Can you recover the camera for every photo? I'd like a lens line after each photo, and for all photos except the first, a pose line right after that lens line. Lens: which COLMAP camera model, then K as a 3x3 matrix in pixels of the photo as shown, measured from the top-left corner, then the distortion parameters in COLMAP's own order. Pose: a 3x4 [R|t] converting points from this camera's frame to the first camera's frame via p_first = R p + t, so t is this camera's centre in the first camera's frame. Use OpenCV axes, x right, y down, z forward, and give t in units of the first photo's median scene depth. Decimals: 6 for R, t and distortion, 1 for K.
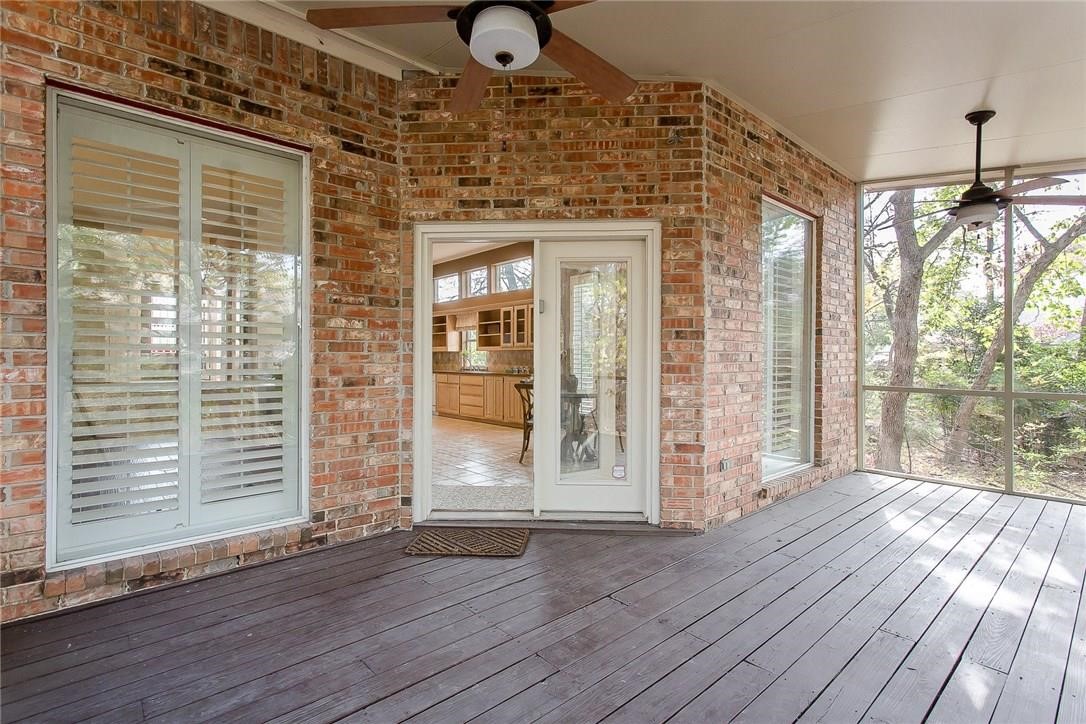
lens RADIAL K [[521.5, 0, 543.0], [0, 521.5, 362.0], [0, 0, 1]] dist [0.002942, 0.001811]
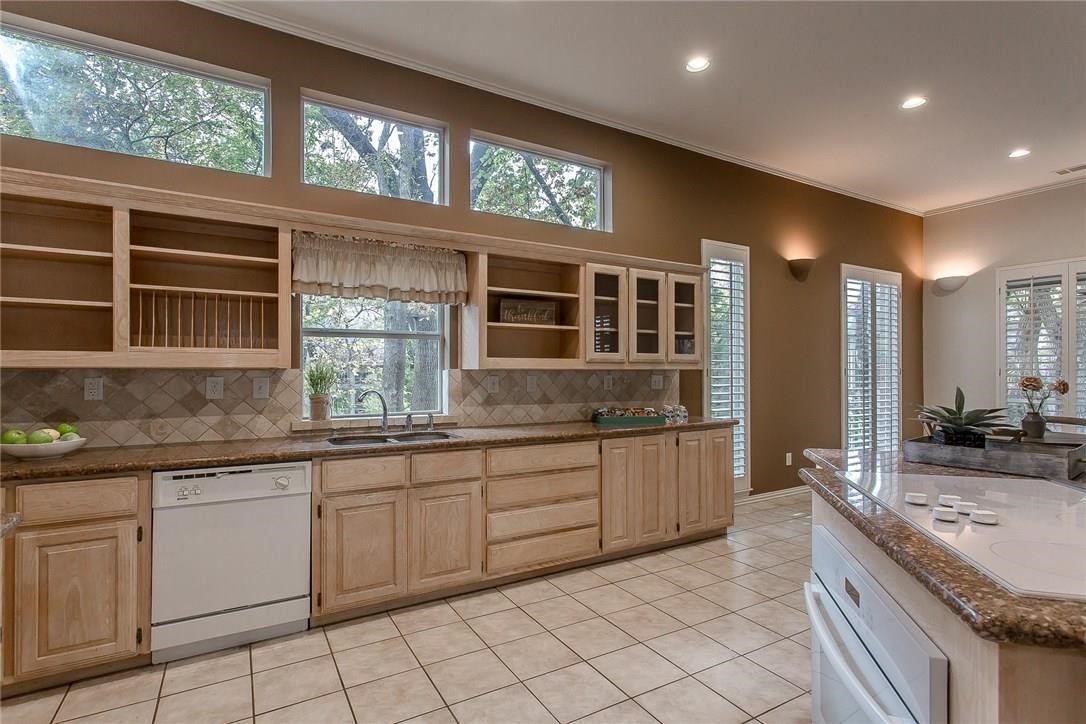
lens RADIAL K [[521.5, 0, 543.0], [0, 521.5, 362.0], [0, 0, 1]] dist [0.002942, 0.001811]
pose [[0.195678, 0.010028, 0.980617, -0.441419], [0.003833, 0.999932, -0.010991, -0.021577], [-0.980661, 0.005909, 0.195627, 0.883426]]
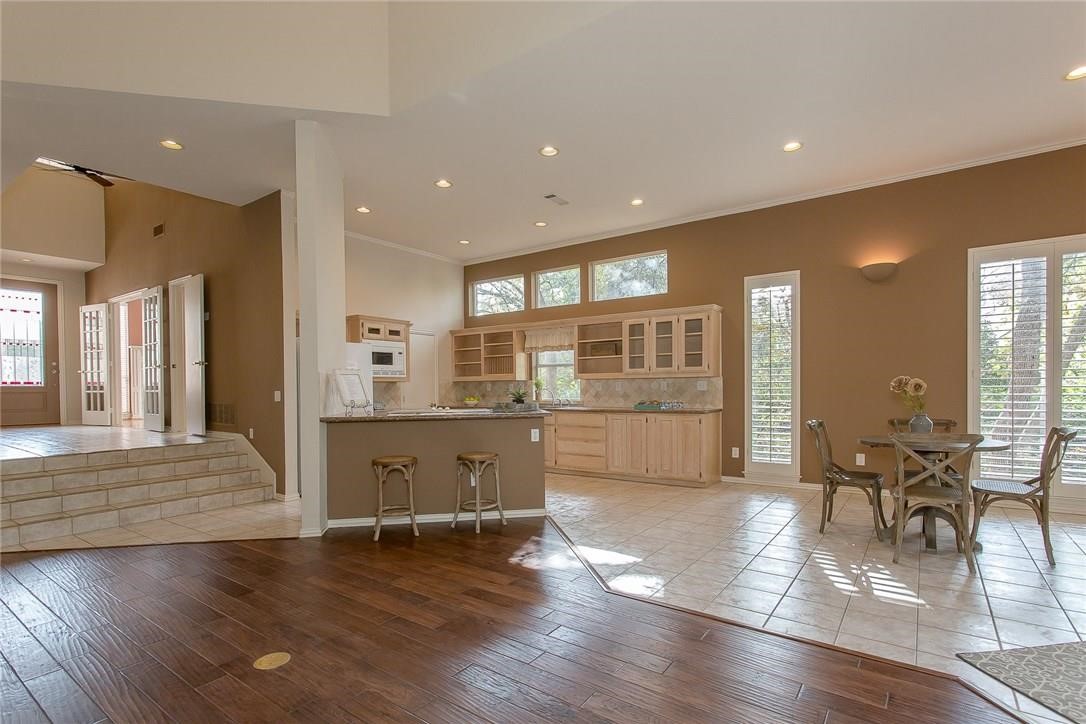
lens RADIAL K [[522.7, 0, 563.2], [0, 522.7, 386.6], [0, 0, 1]] dist [-0.002571, -0.000413]
pose [[0.973104, -0.011664, 0.230070, -0.307580], [0.013176, 0.999900, -0.005038, -0.007140], [-0.229988, 0.007934, 0.973161, 0.285169]]
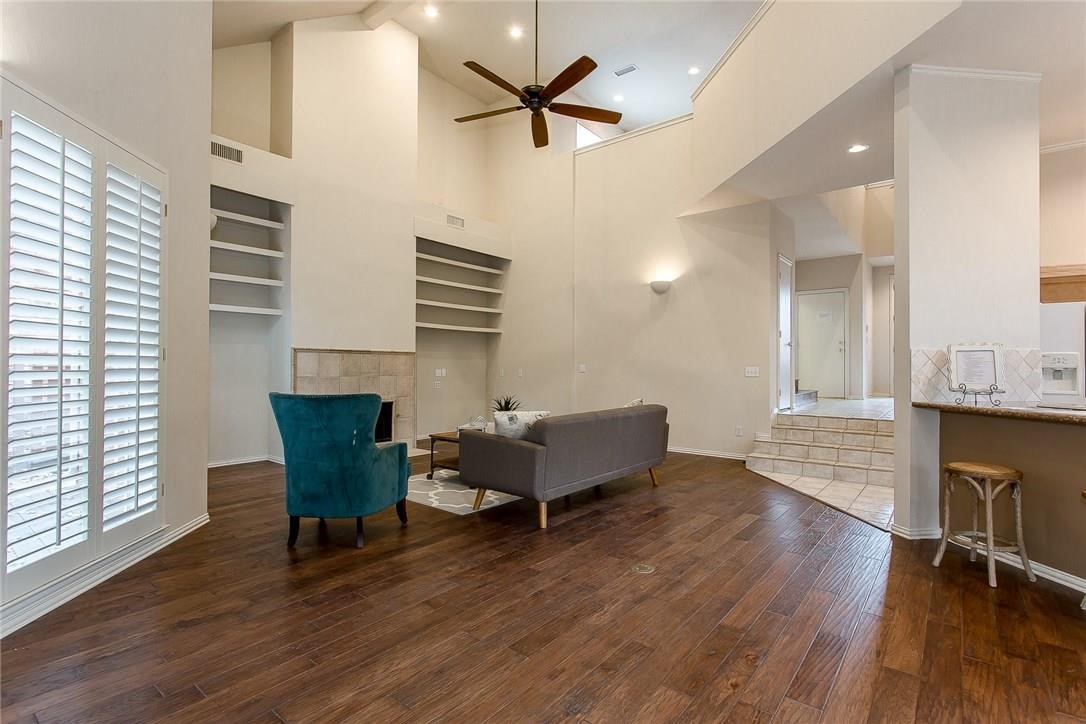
lens RADIAL K [[521.5, 0, 543.0], [0, 521.5, 362.0], [0, 0, 1]] dist [0.002942, 0.001811]
pose [[0.183016, -0.002745, -0.983106, -0.094307], [-0.013706, 0.999892, -0.005343, -0.009551], [0.983014, 0.014452, 0.182958, 0.418658]]
